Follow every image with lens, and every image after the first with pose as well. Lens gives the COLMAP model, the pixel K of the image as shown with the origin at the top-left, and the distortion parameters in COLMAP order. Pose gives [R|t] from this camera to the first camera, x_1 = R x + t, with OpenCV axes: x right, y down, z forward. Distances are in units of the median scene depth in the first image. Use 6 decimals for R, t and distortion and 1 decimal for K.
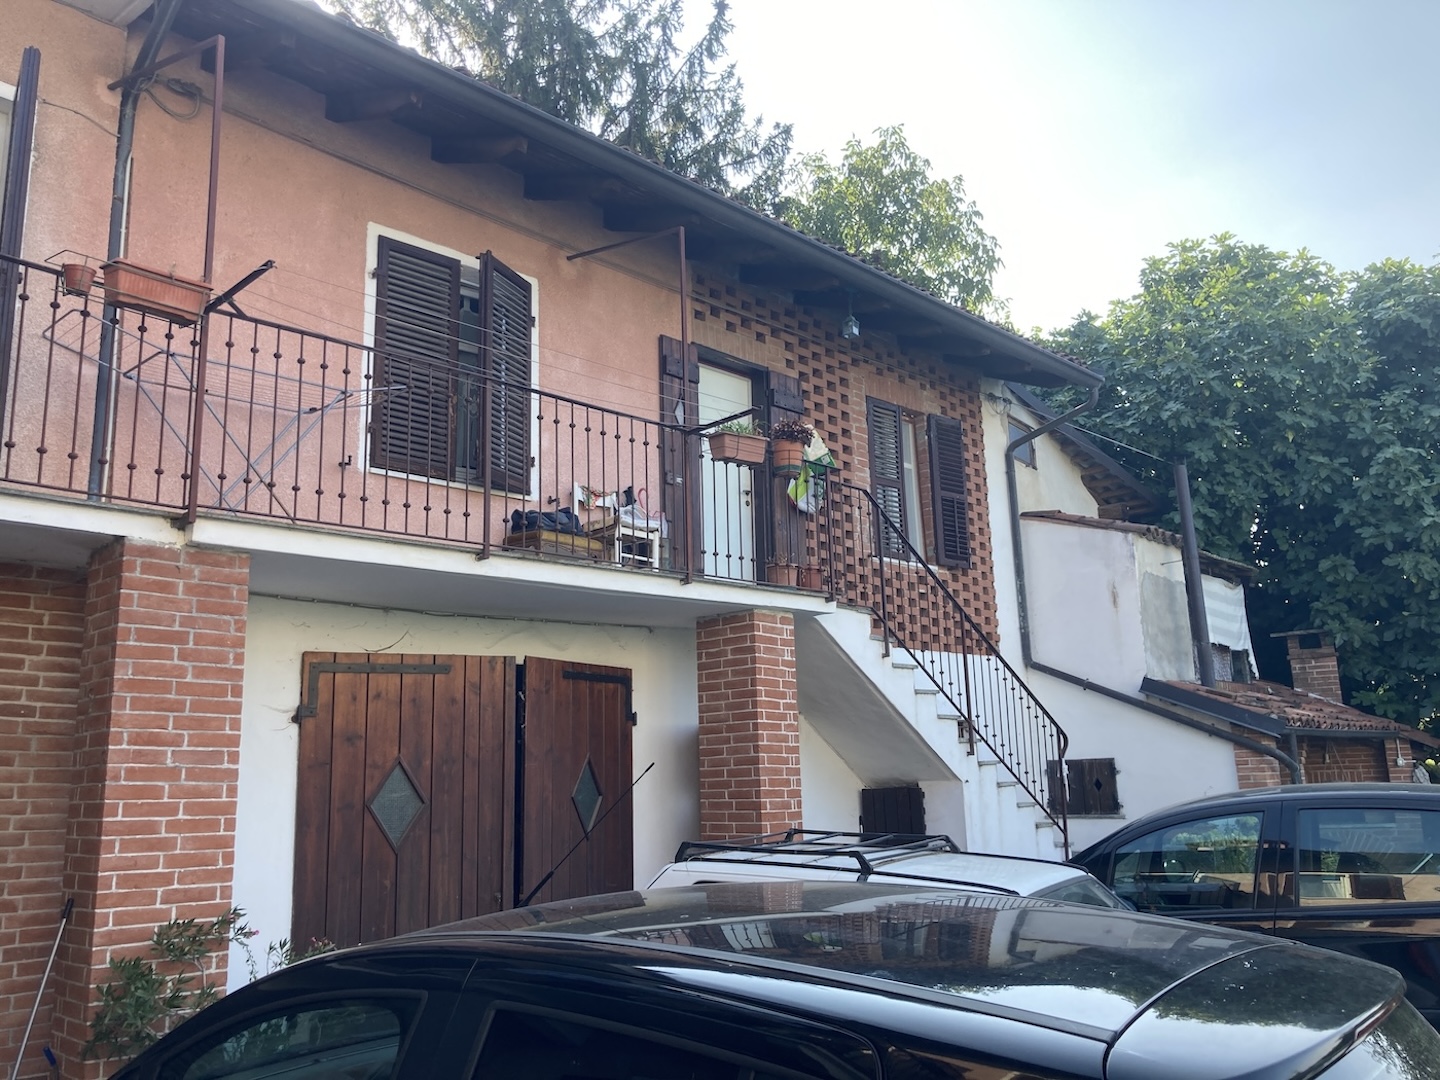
lens RADIAL K [[1168.7, 0, 720.0], [0, 1168.7, 540.0], [0, 0, 1]] dist [0.075805, -0.140964]
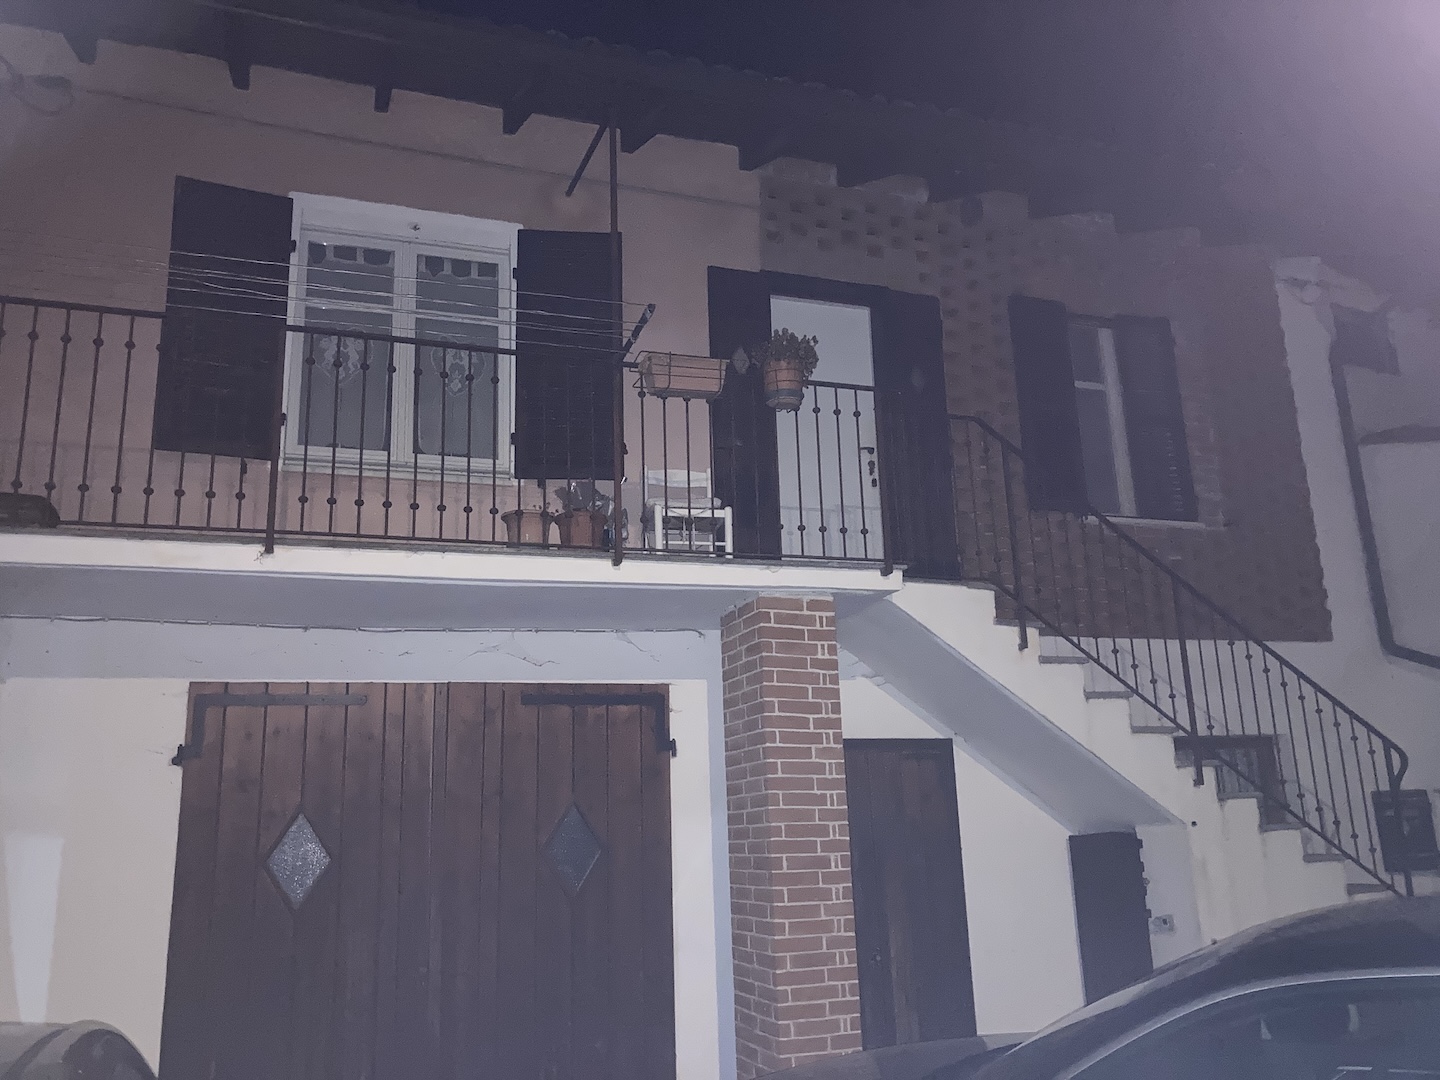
lens RADIAL K [[1144.9, 0, 718.7], [0, 1144.9, 509.9], [0, 0, 1]] dist [0.098638, -0.143120]
pose [[0.907733, -0.107365, -0.405578, 0.254999], [0.090187, 0.994037, -0.061292, 0.041222], [0.409740, 0.019059, 0.912003, 0.274058]]
